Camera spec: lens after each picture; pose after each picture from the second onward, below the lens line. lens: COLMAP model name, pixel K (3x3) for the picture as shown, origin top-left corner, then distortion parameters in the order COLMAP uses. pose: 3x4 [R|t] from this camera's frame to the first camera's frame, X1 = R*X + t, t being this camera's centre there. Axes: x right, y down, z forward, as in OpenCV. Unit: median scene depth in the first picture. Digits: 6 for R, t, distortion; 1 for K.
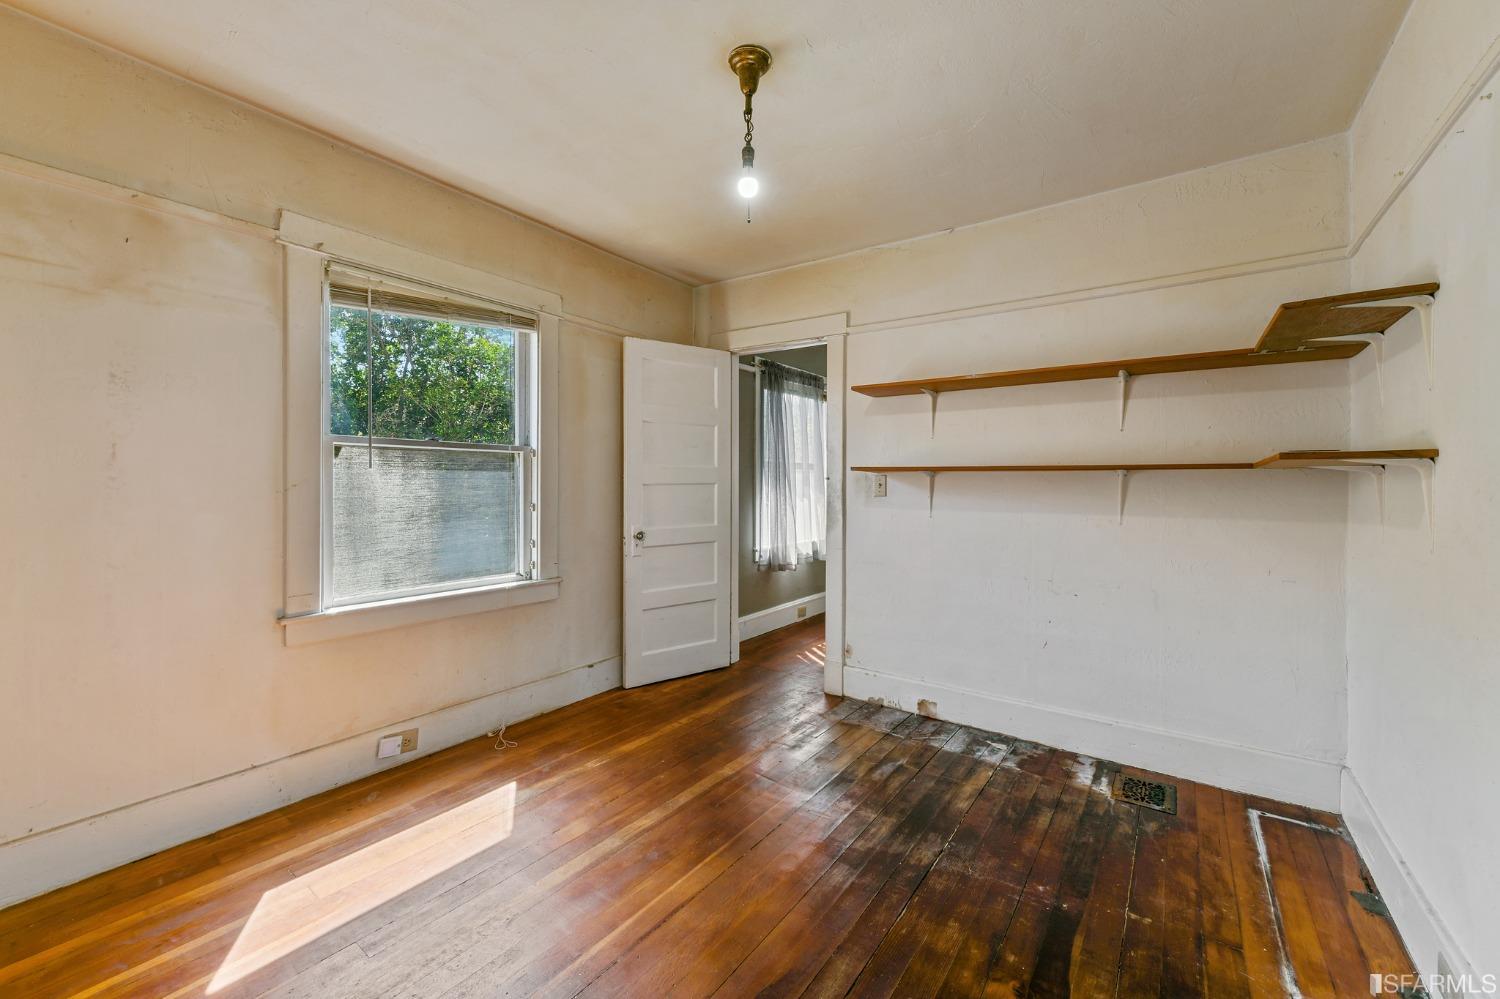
lens RADIAL K [[597.9, 0, 751.3], [0, 597.9, 488.3], [0, 0, 1]] dist [0.007803, -0.002784]
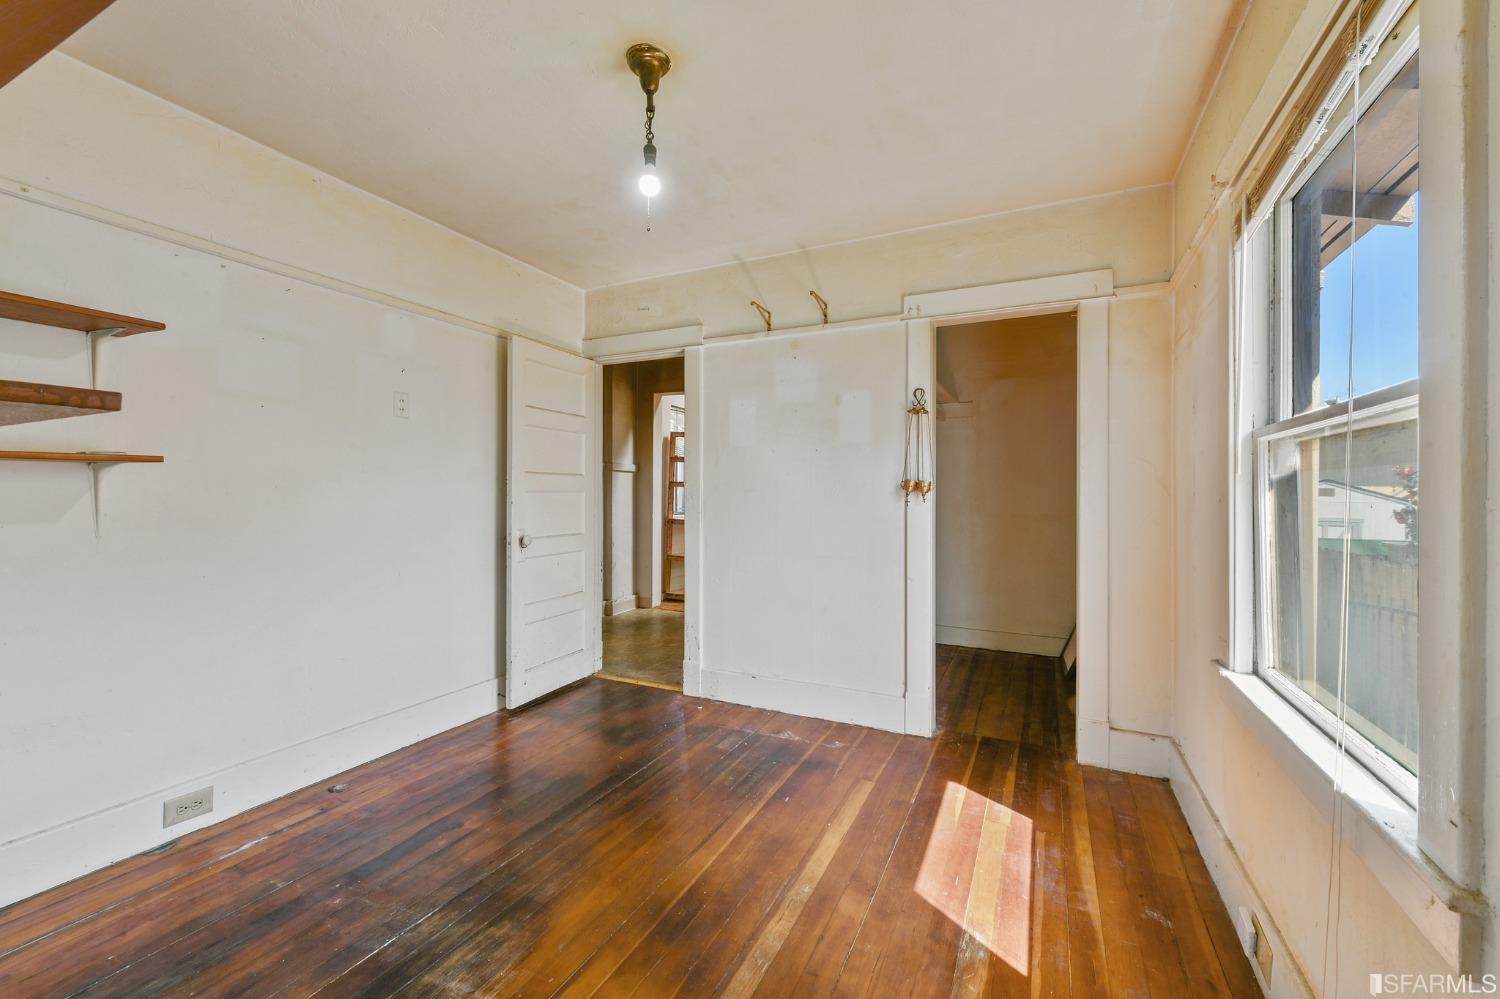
lens RADIAL K [[597.9, 0, 751.5], [0, 597.9, 498.8], [0, 0, 1]] dist [0.007803, -0.002784]
pose [[-0.983481, -0.009620, -0.180758, 0.002343], [-0.012246, 0.999835, 0.013415, -0.006048], [0.180599, 0.015406, -0.983436, 1.571870]]
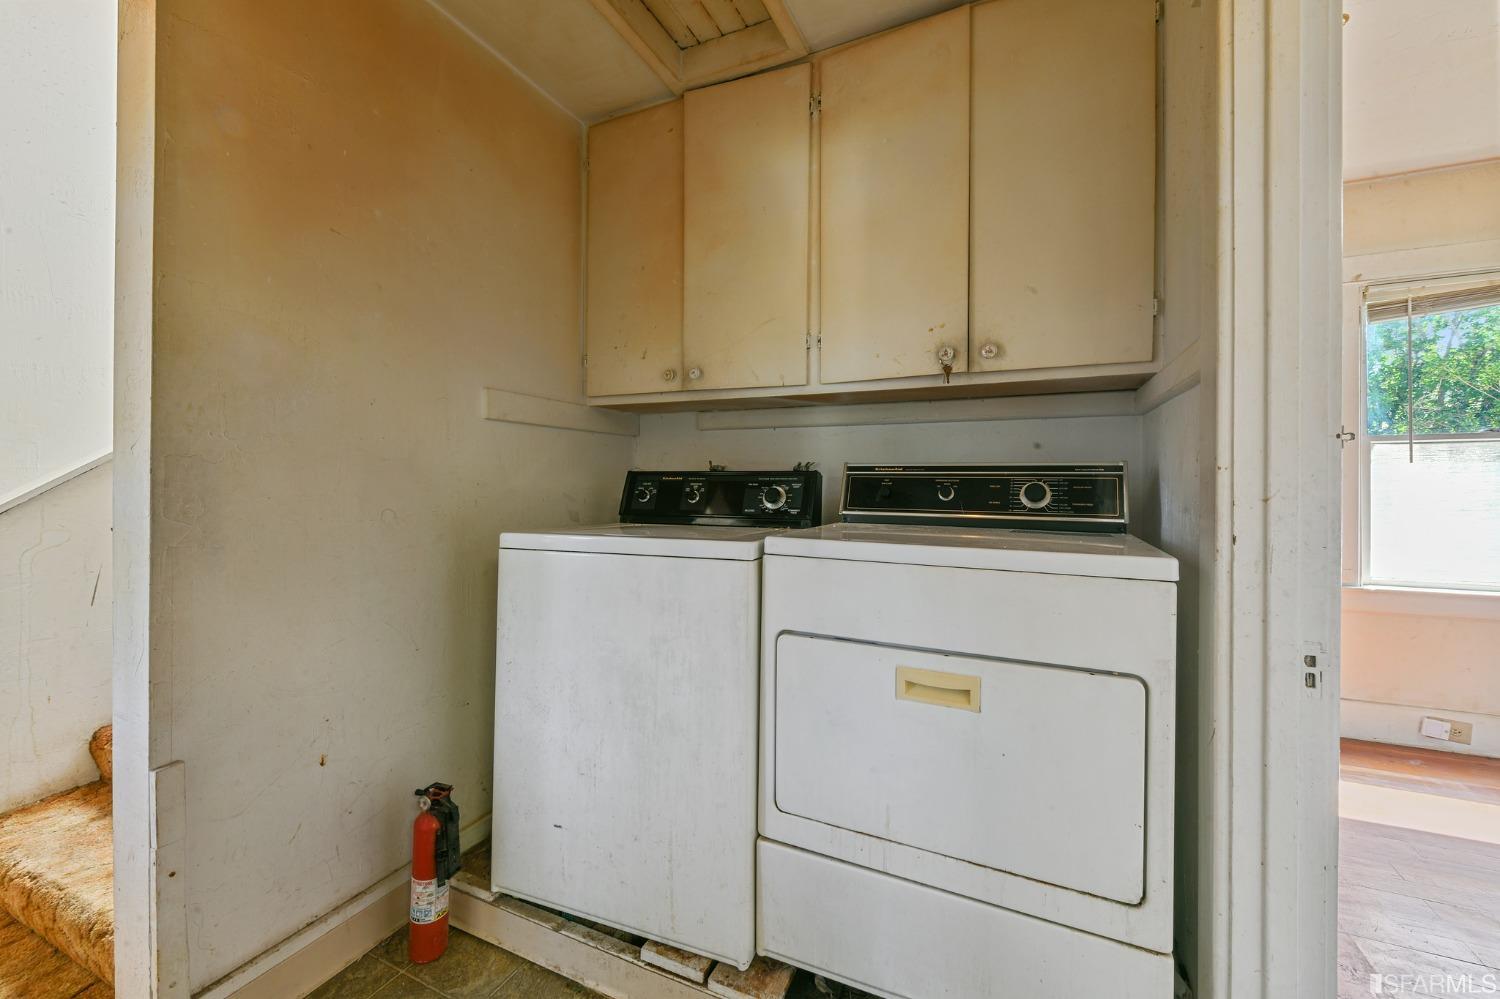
lens RADIAL K [[597.9, 0, 761.1], [0, 597.9, 476.1], [0, 0, 1]] dist [0.007803, -0.002784]
pose [[0.195685, -0.006574, -0.980645, 0.215008], [-0.004476, 0.999961, -0.007597, 0.005418], [0.980657, 0.005876, 0.195648, -0.391437]]
